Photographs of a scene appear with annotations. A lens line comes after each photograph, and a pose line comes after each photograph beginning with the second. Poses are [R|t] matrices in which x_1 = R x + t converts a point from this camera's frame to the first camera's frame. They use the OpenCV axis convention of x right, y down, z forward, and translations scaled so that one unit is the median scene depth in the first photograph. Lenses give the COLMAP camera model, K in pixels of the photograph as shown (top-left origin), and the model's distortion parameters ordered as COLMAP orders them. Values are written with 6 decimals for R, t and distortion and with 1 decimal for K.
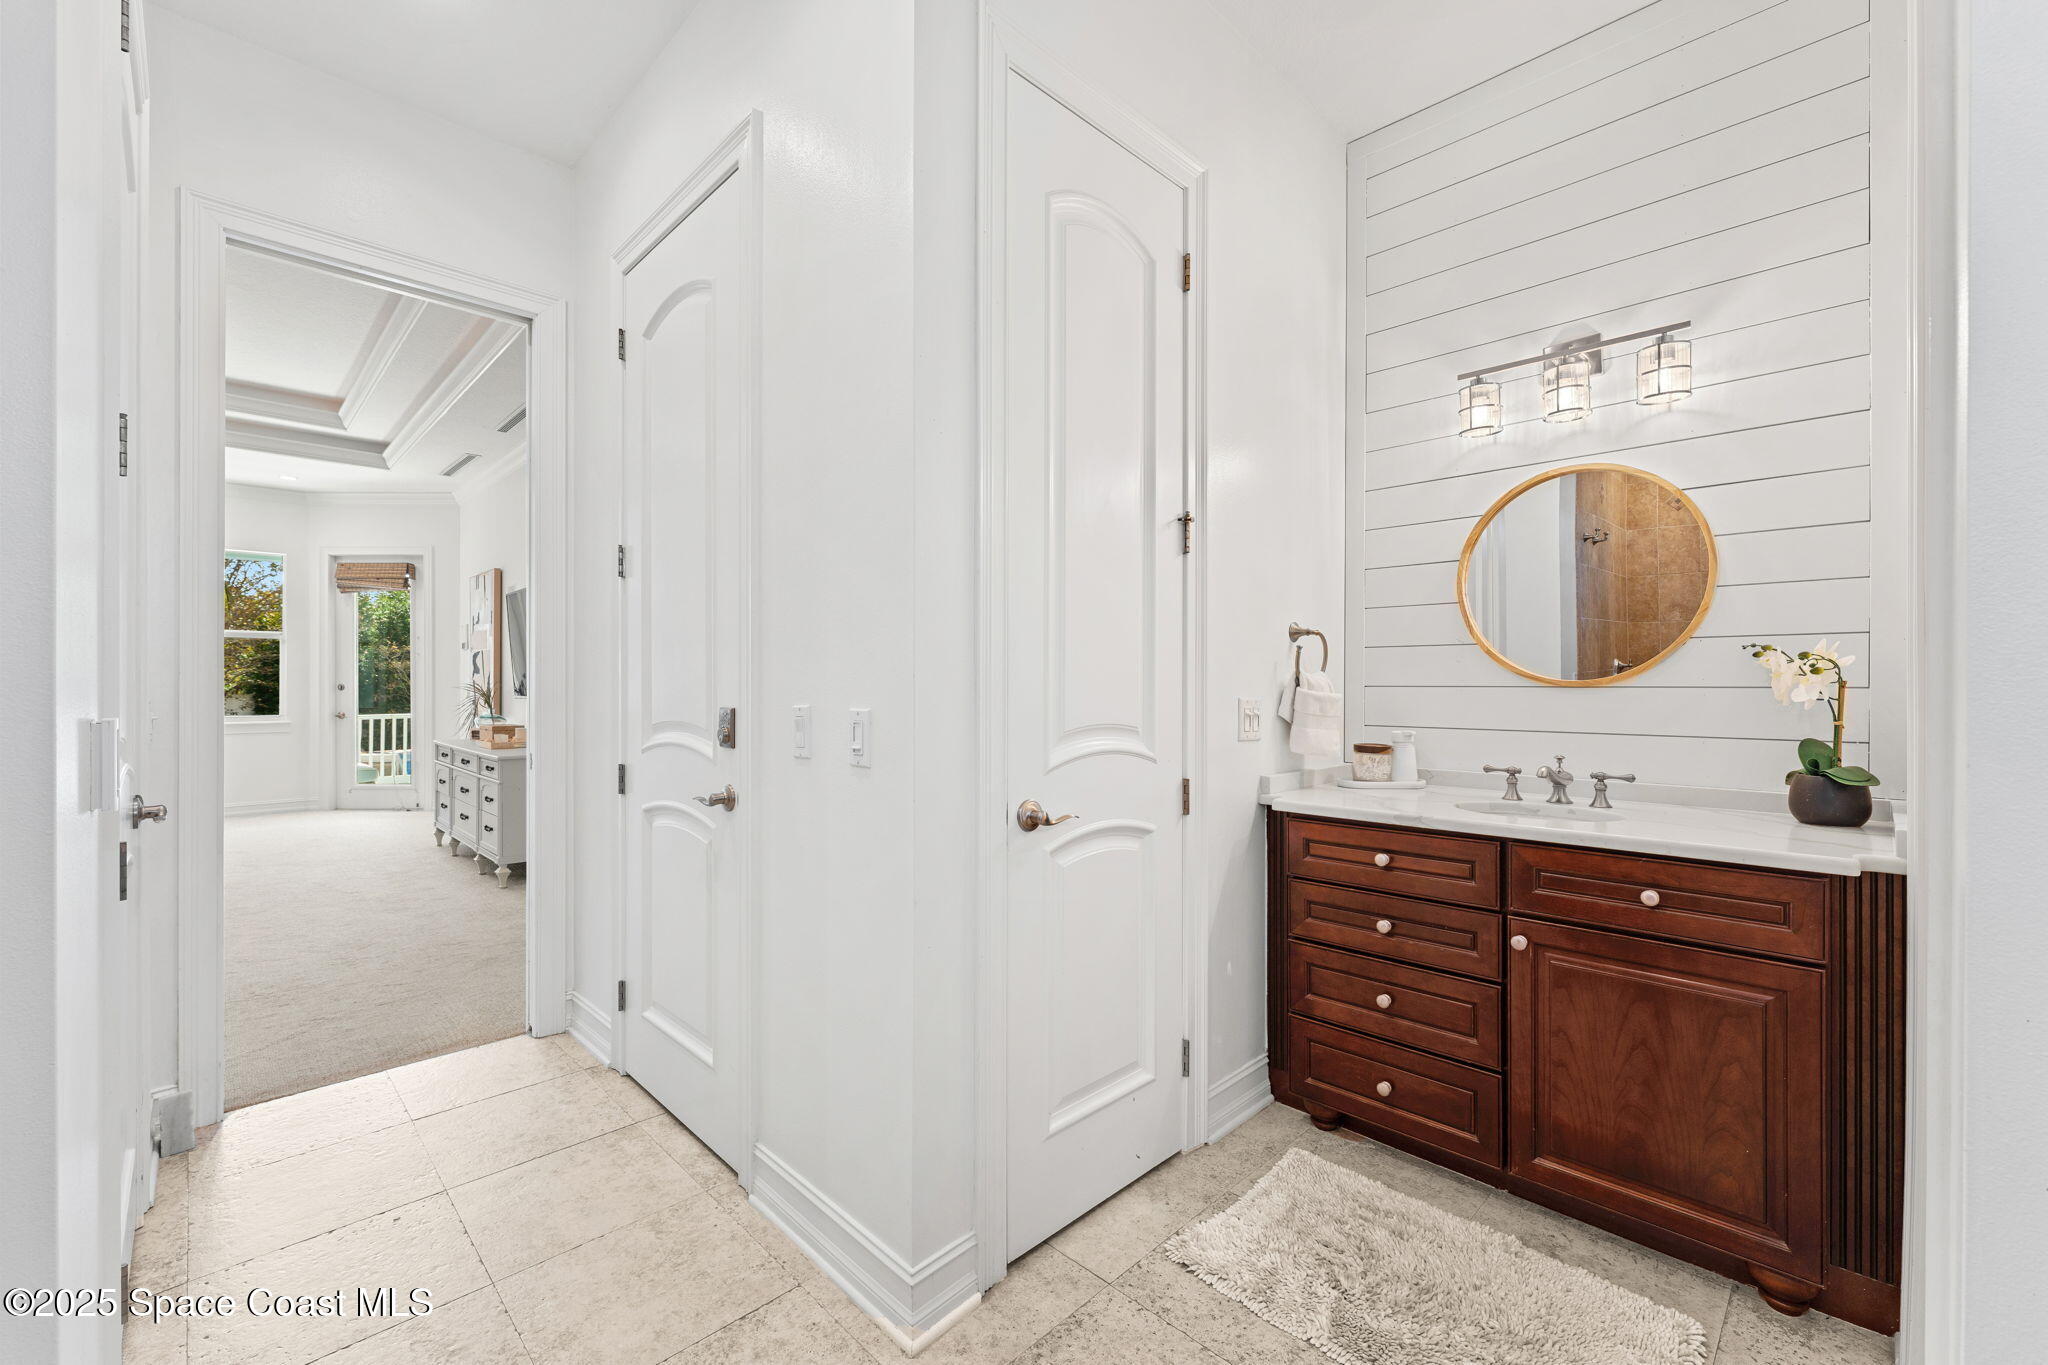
lens RADIAL K [[840.0, 0, 1029.2], [0, 840.0, 684.4], [0, 0, 1]] dist [-0.001177, -0.000003]
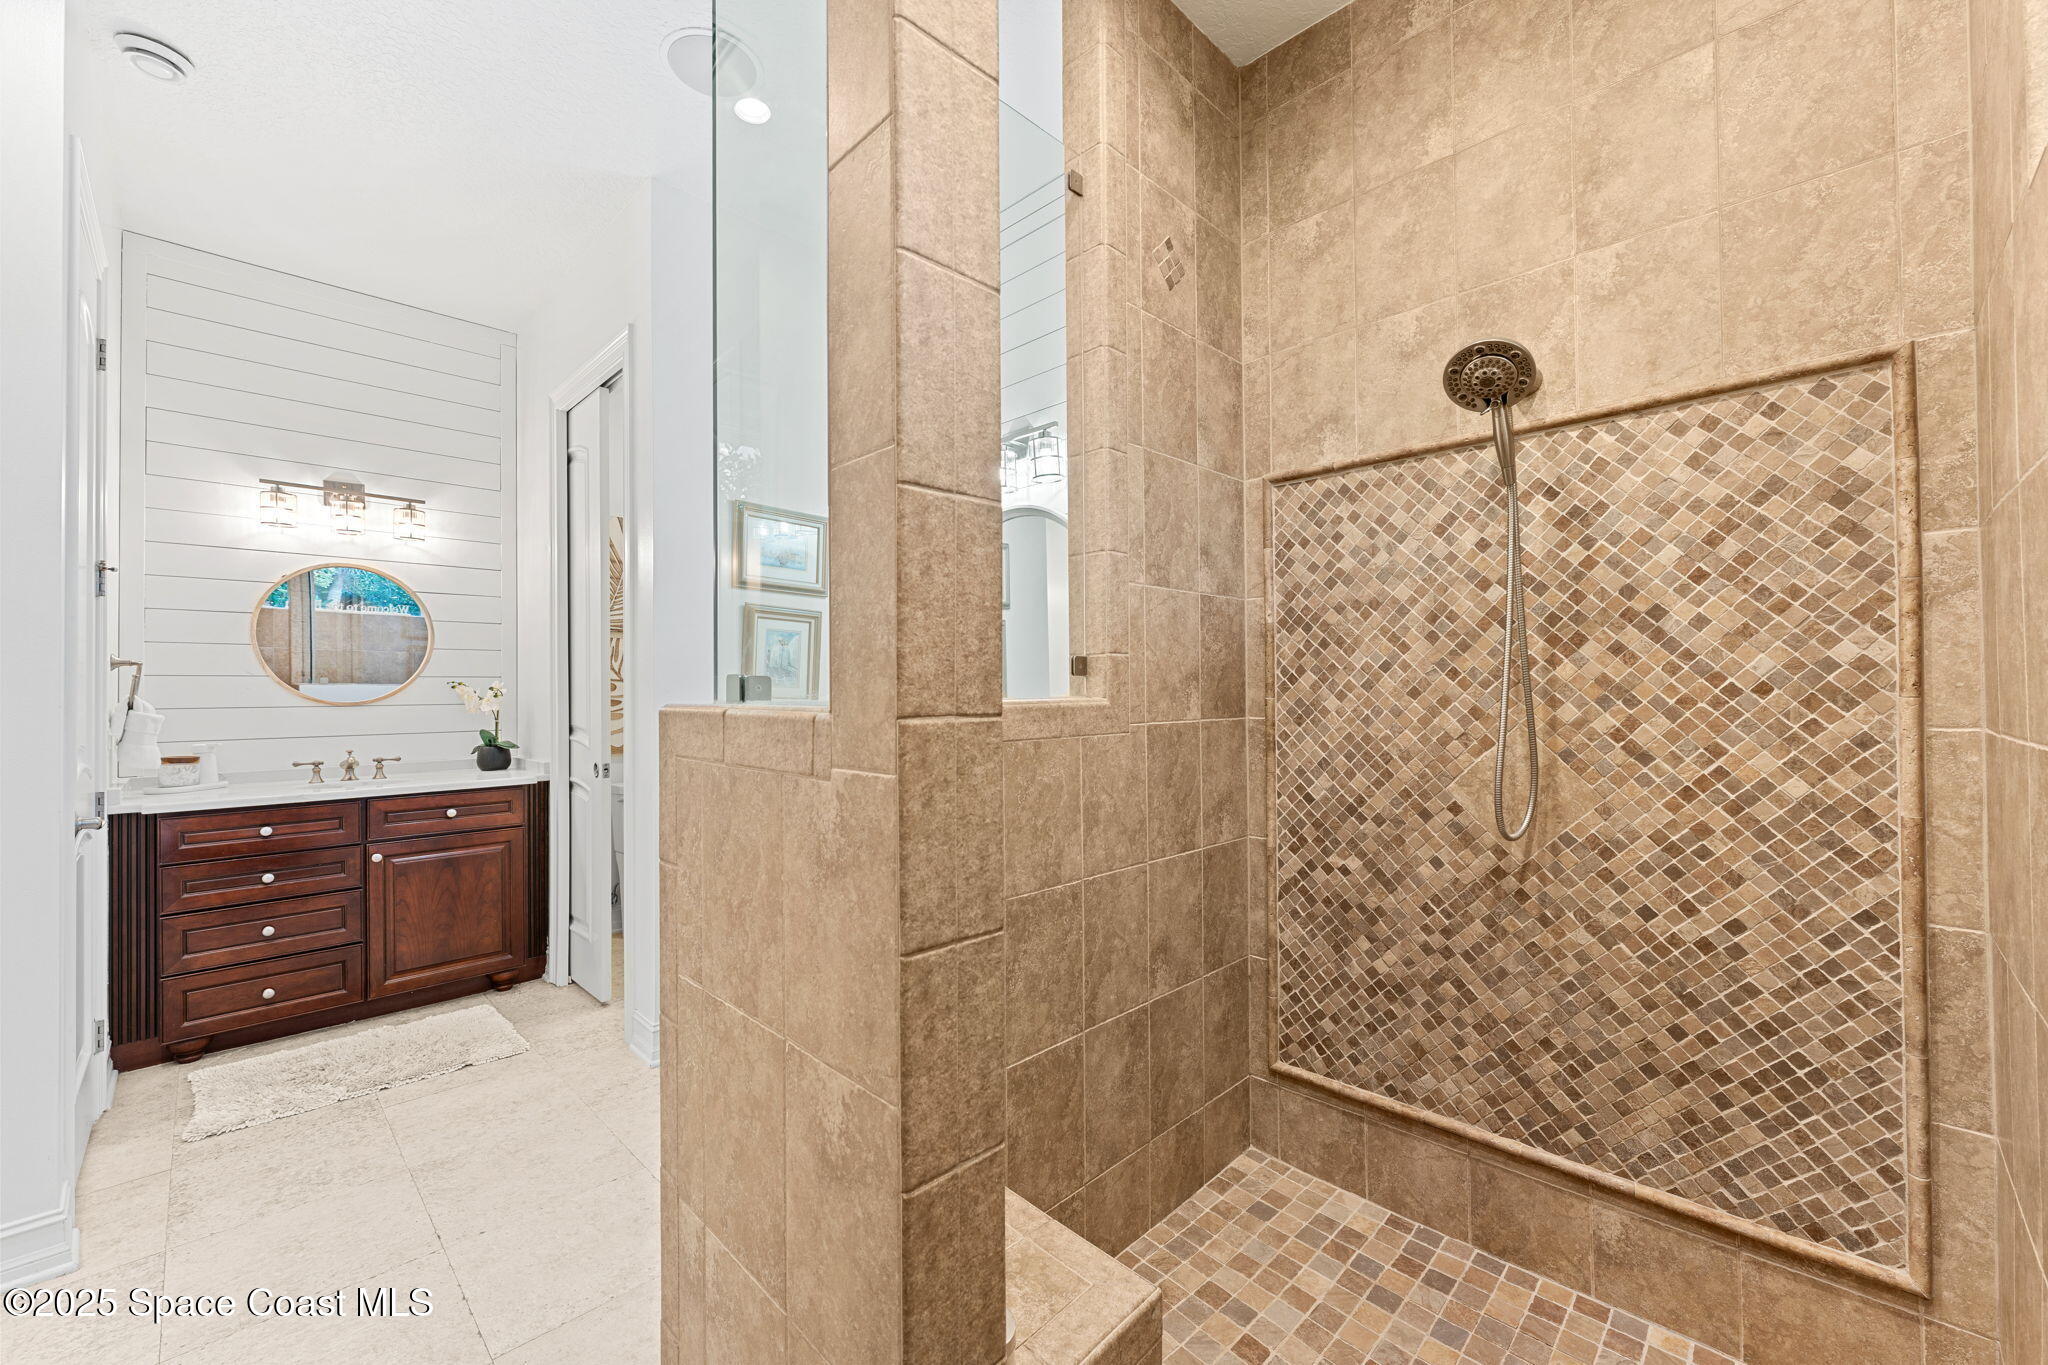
lens RADIAL K [[840.0, 0, 1029.1], [0, 840.0, 685.2], [0, 0, 1]] dist [-0.001177, -0.000003]
pose [[-0.005590, 0.004694, 0.999973, -1.084242], [0.010100, 0.999938, -0.004637, -0.018504], [-0.999933, 0.010074, -0.005637, -0.298477]]
